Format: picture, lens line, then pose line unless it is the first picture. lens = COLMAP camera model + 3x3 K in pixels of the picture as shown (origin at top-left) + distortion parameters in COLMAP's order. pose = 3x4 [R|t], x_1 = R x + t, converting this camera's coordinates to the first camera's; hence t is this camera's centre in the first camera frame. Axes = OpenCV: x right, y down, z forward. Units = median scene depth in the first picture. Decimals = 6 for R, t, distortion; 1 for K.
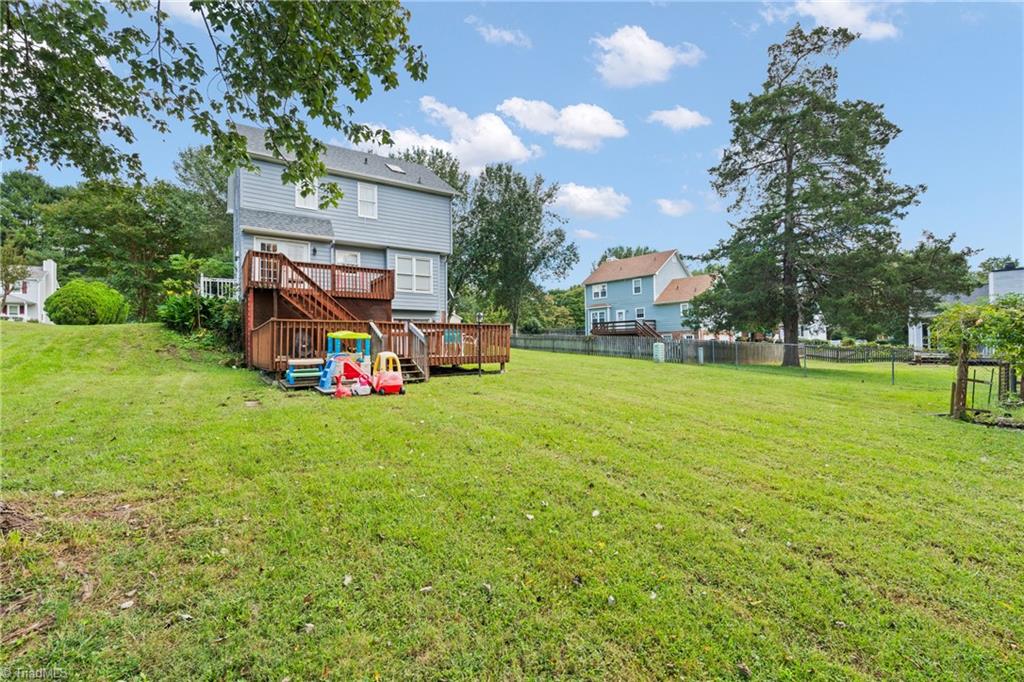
lens RADIAL K [[444.5, 0, 512.0], [0, 444.5, 341.0], [0, 0, 1]] dist [-0.000789, 0.000099]
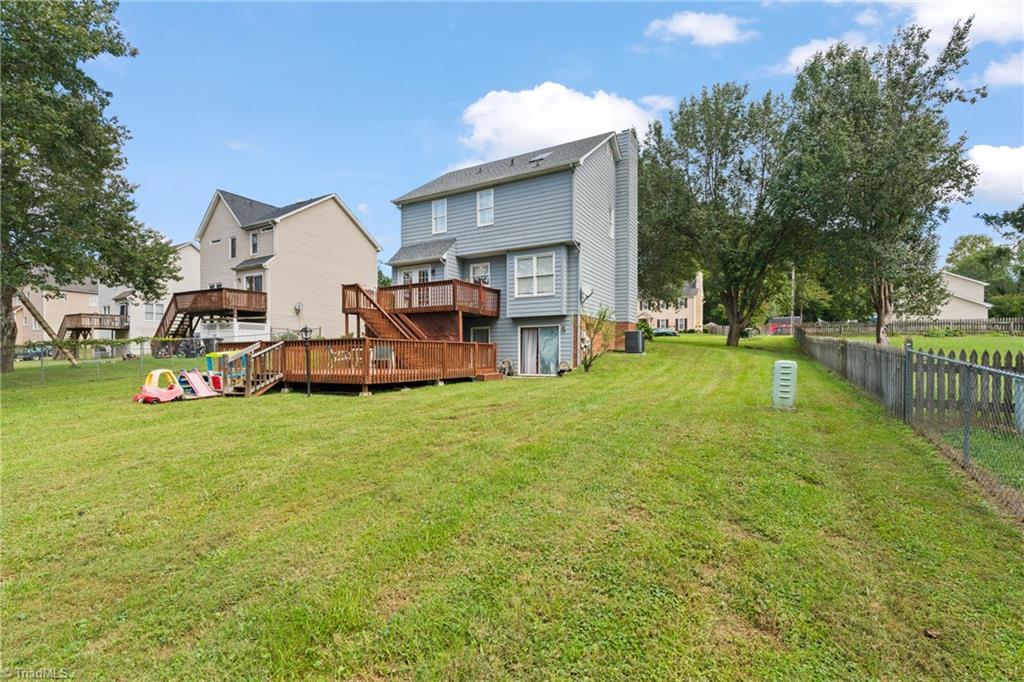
lens RADIAL K [[463.1, 0, 516.5], [0, 463.1, 357.8], [0, 0, 1]] dist [0.000502, 0.000277]
pose [[0.454082, 0.016329, -0.890810, 0.576861], [0.011970, 0.999630, 0.024425, -0.011366], [0.890879, -0.021754, 0.453719, 0.558416]]
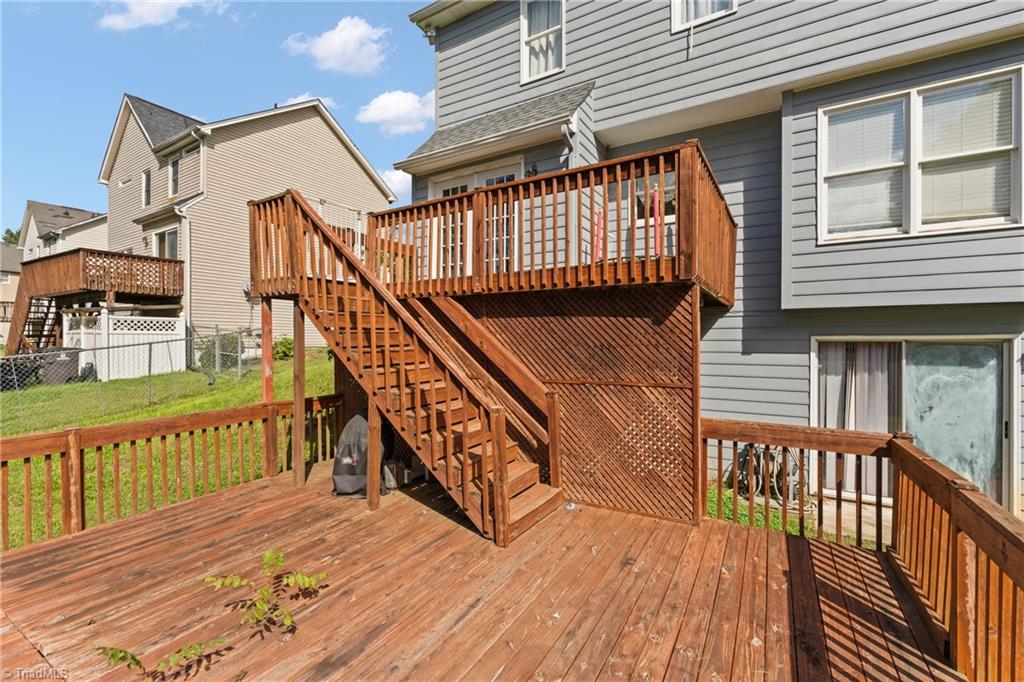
lens RADIAL K [[444.5, 0, 512.0], [0, 444.5, 341.0], [0, 0, 1]] dist [-0.000789, 0.000099]
pose [[0.423384, 0.018623, -0.905759, -0.090542], [0.014161, 0.999530, 0.027171, -0.060506], [0.905840, -0.024330, 0.422922, 0.697275]]
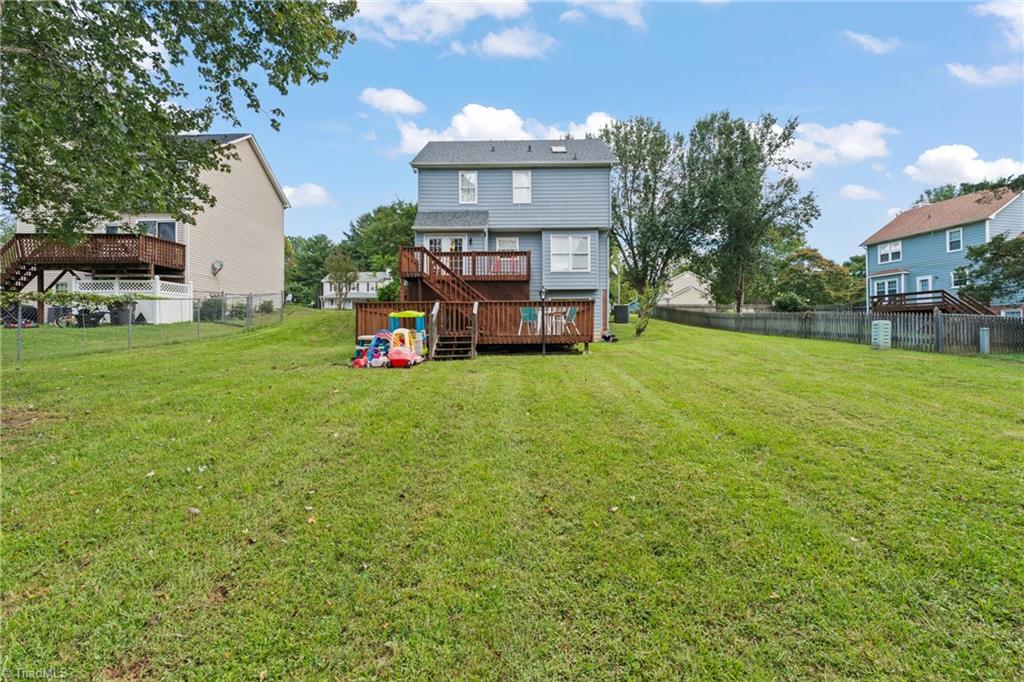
lens RADIAL K [[449.9, 0, 514.7], [0, 449.9, 329.5], [0, 0, 1]] dist [-0.001795, -0.000184]
pose [[0.823671, 0.002429, -0.567062, 0.245666], [0.004600, 0.999929, 0.010965, 0.007288], [0.567049, -0.011640, 0.823602, 0.108587]]
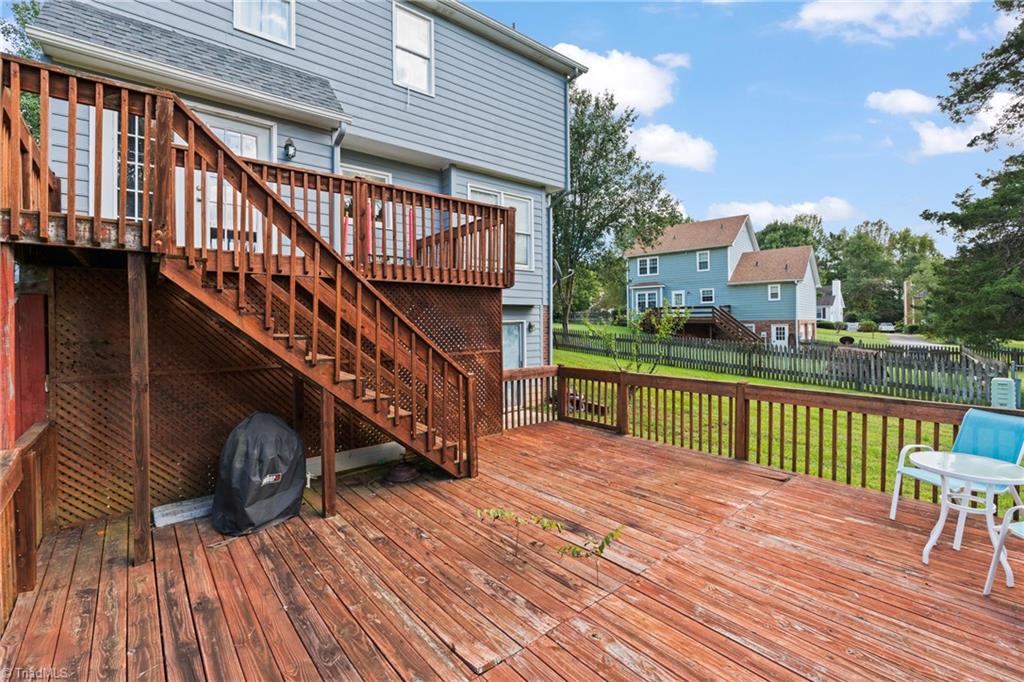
lens RADIAL K [[455.9, 0, 512.3], [0, 455.9, 312.9], [0, 0, 1]] dist [0.001071, 0.000365]
pose [[0.995232, 0.005004, 0.097409, -0.255345], [-0.004682, 0.999983, -0.003534, -0.059894], [-0.097425, 0.003061, 0.995238, 0.523658]]
